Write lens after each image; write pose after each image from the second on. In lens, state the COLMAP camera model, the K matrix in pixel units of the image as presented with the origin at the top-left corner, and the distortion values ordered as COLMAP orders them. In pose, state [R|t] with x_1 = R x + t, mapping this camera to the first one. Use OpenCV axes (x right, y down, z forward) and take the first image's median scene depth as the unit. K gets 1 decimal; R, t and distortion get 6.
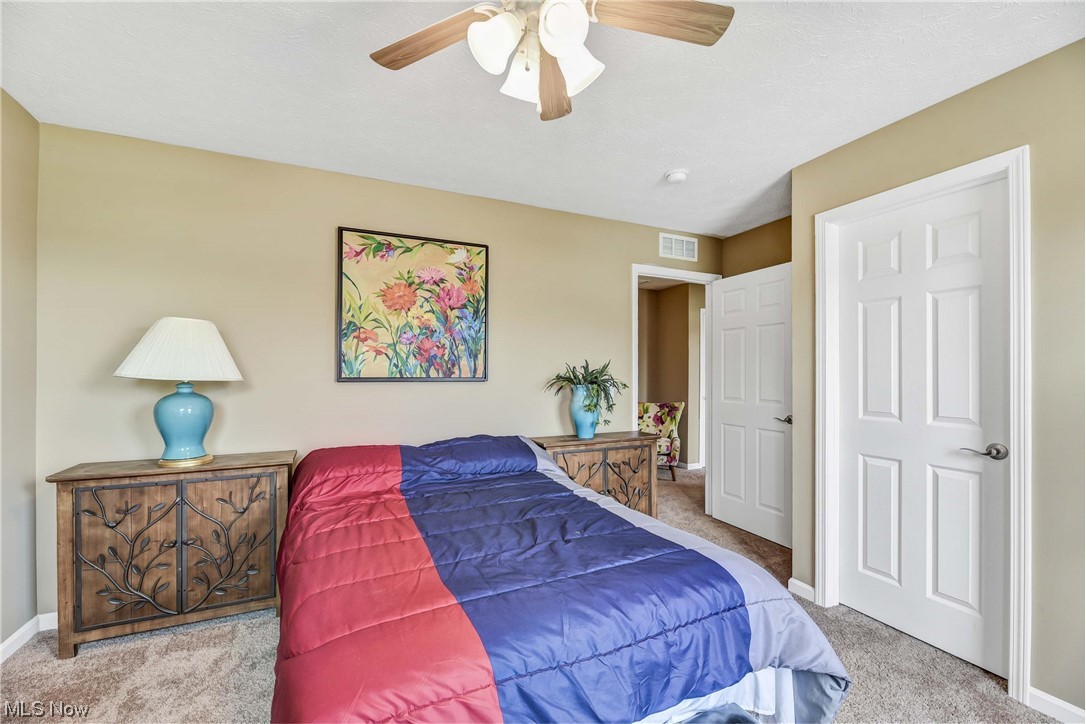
lens RADIAL K [[456.0, 0, 542.6], [0, 456.0, 362.7], [0, 0, 1]] dist [-0.001088, -0.000859]
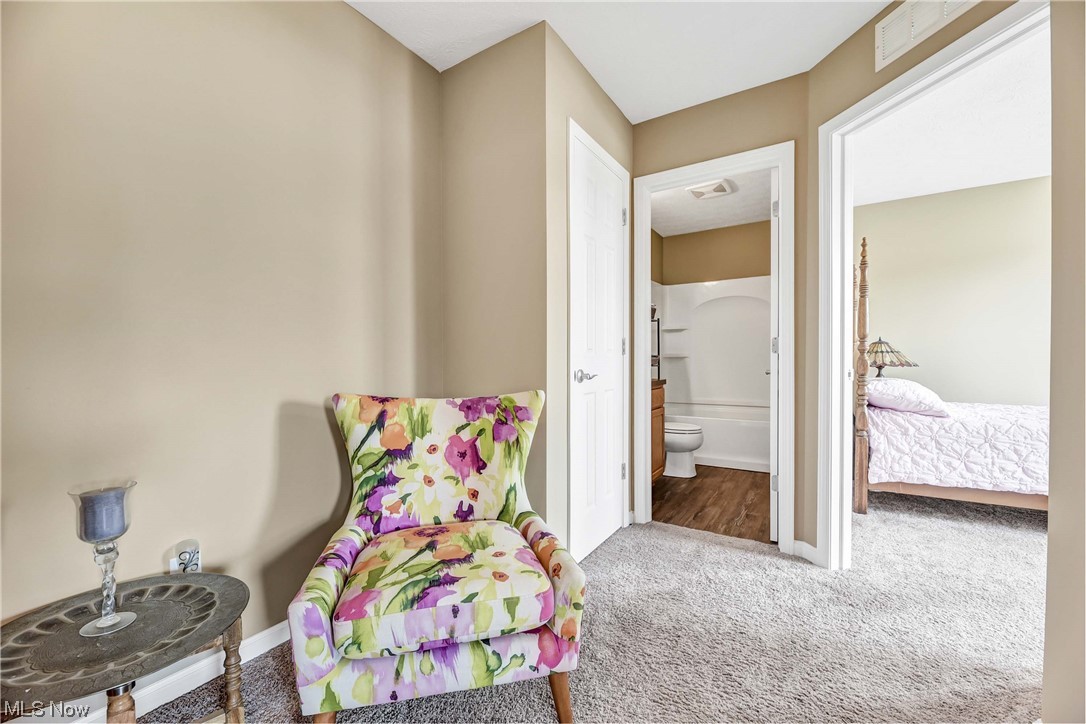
lens RADIAL K [[456.0, 0, 544.1], [0, 456.0, 366.1], [0, 0, 1]] dist [-0.001088, -0.000859]
pose [[0.847847, -0.010233, 0.530142, 0.143463], [0.002798, 0.999886, 0.014827, 0.064131], [-0.530233, -0.011088, 0.847779, 0.728515]]
